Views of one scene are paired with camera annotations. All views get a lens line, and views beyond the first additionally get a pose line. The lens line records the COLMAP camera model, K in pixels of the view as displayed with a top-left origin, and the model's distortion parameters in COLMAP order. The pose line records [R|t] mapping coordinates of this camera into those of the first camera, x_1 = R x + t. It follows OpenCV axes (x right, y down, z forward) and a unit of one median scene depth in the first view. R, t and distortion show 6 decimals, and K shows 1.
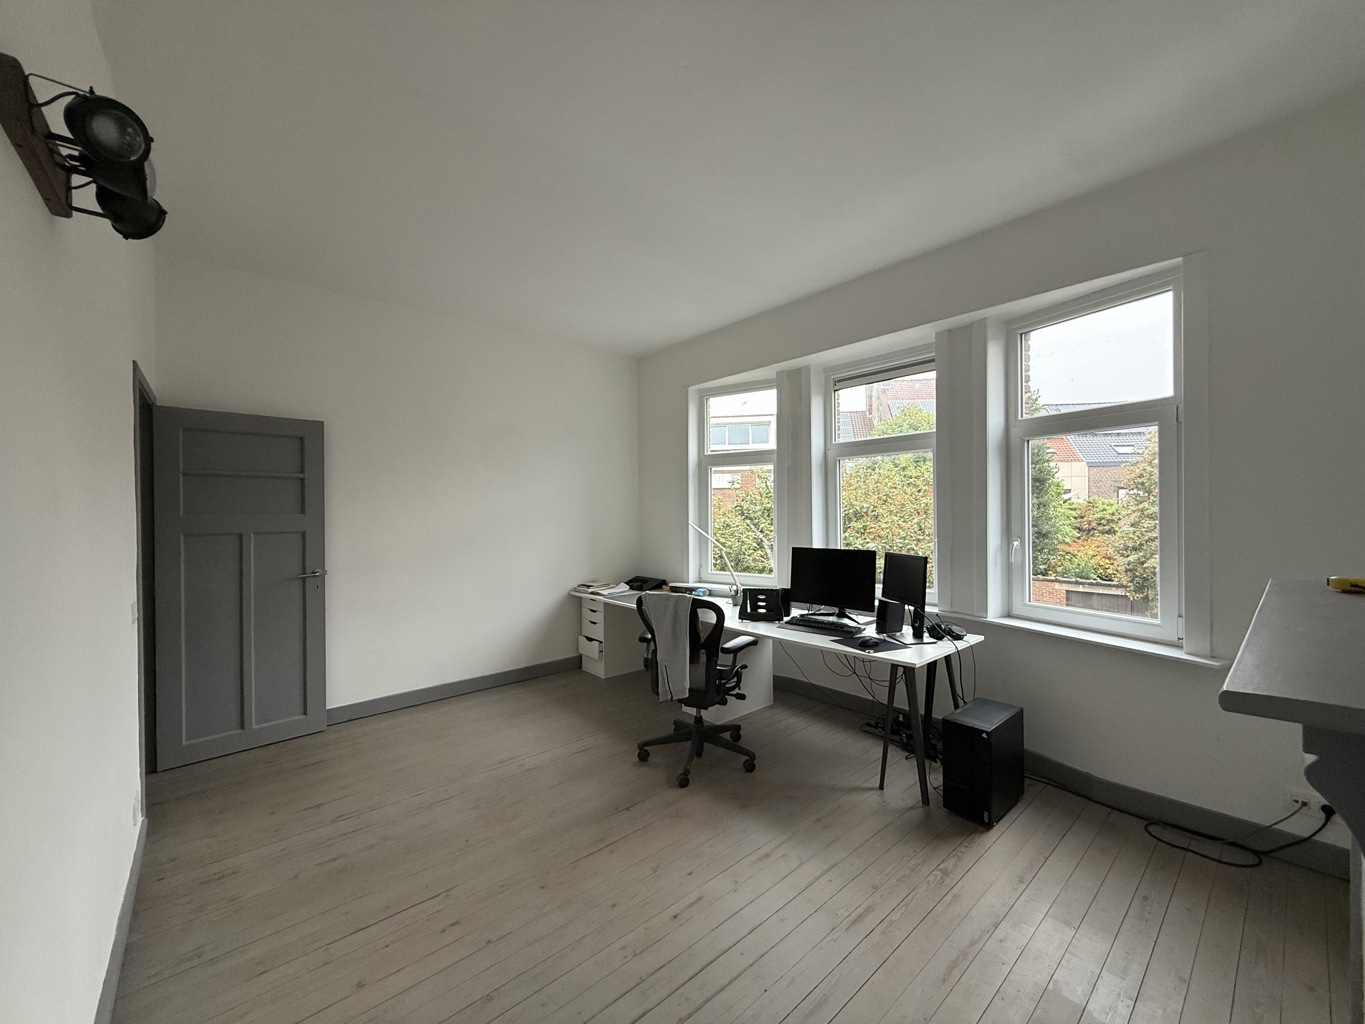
lens RADIAL K [[542.7, 0, 677.2], [0, 542.7, 511.5], [0, 0, 1]] dist [-0.000224, 0.000302]
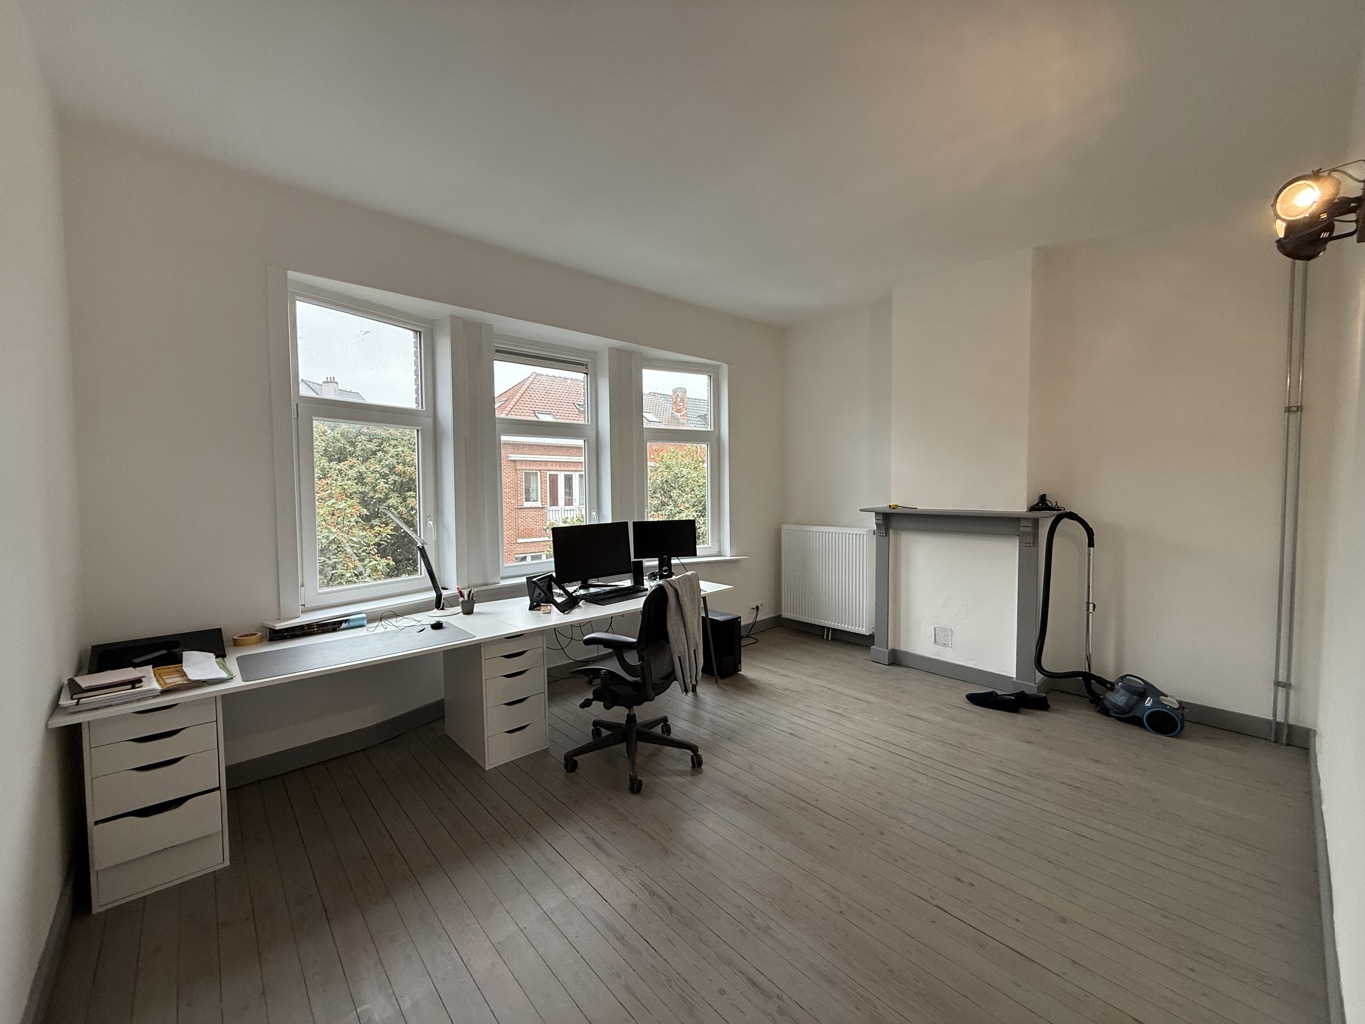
lens RADIAL K [[542.7, 0, 677.2], [0, 542.7, 511.5], [0, 0, 1]] dist [-0.000224, 0.000302]
pose [[-0.012779, -0.034896, 0.999309, -0.825858], [0.016236, 0.999252, 0.035101, 0.009485], [-0.999787, 0.016673, -0.012203, 0.899408]]
